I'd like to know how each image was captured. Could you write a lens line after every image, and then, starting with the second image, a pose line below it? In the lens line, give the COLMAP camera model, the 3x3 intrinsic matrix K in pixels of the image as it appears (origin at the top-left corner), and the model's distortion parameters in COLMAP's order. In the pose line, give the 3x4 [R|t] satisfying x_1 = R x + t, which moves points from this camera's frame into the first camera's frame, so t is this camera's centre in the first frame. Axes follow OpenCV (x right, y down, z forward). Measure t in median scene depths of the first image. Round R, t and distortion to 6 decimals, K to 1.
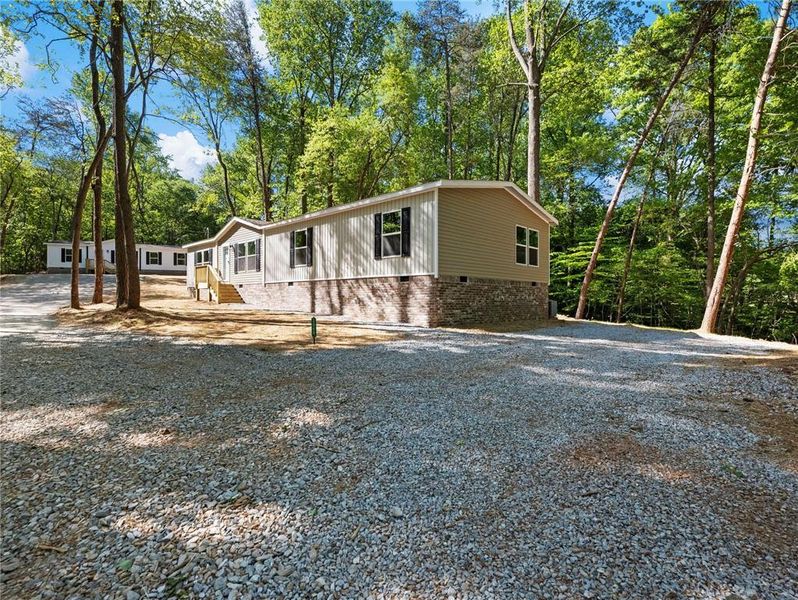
lens RADIAL K [[406.1, 0, 403.6], [0, 406.1, 302.5], [0, 0, 1]] dist [-0.003941, -0.000313]
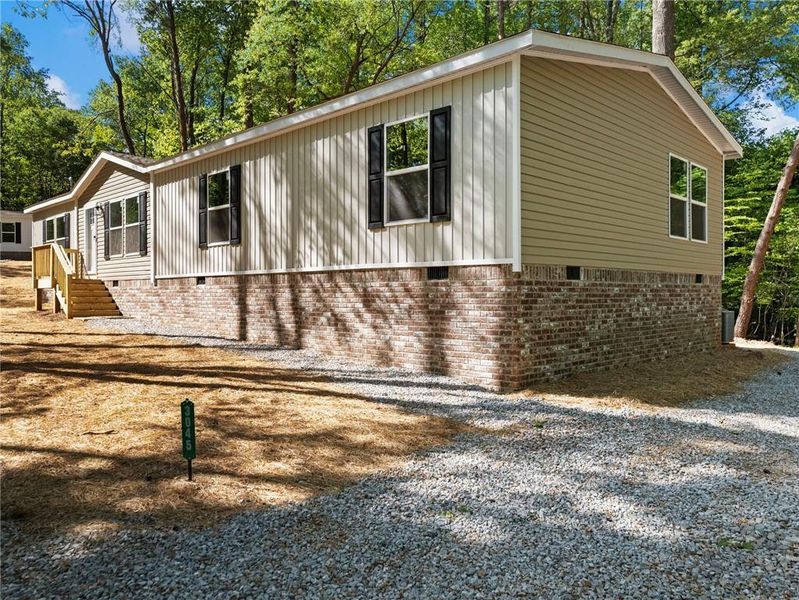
lens RADIAL K [[618.6, 0, 395.5], [0, 618.6, 298.6], [0, 0, 1]] dist [0.012780, 0.003940]
pose [[0.999559, -0.004703, -0.029335, -0.019792], [0.004727, 0.999989, 0.000737, -0.026928], [0.029332, -0.000876, 0.999569, 0.285610]]
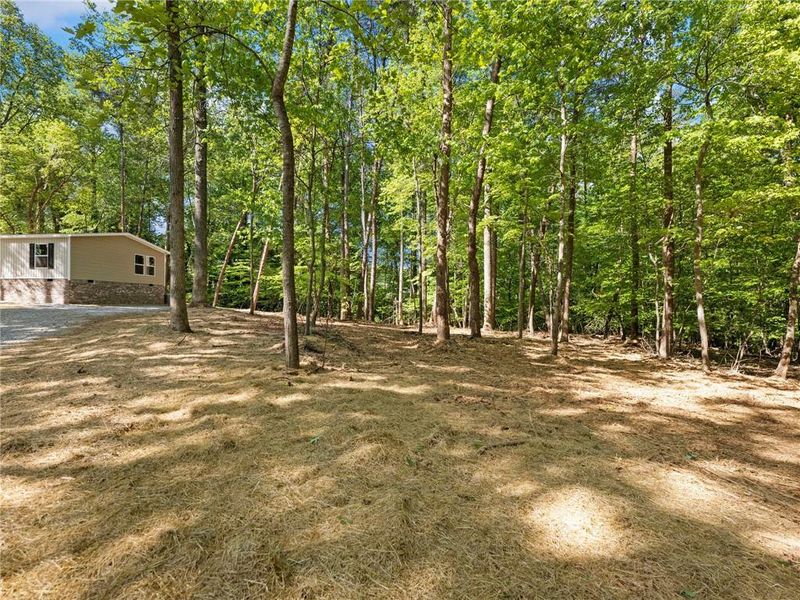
lens RADIAL K [[367.4, 0, 399.5], [0, 367.4, 300.8], [0, 0, 1]] dist [0.000246, 0.000157]
pose [[0.787797, 0.006383, 0.615902, 0.200010], [-0.000688, 0.999955, -0.009484, 0.047727], [-0.615935, 0.007048, 0.787765, -1.181862]]
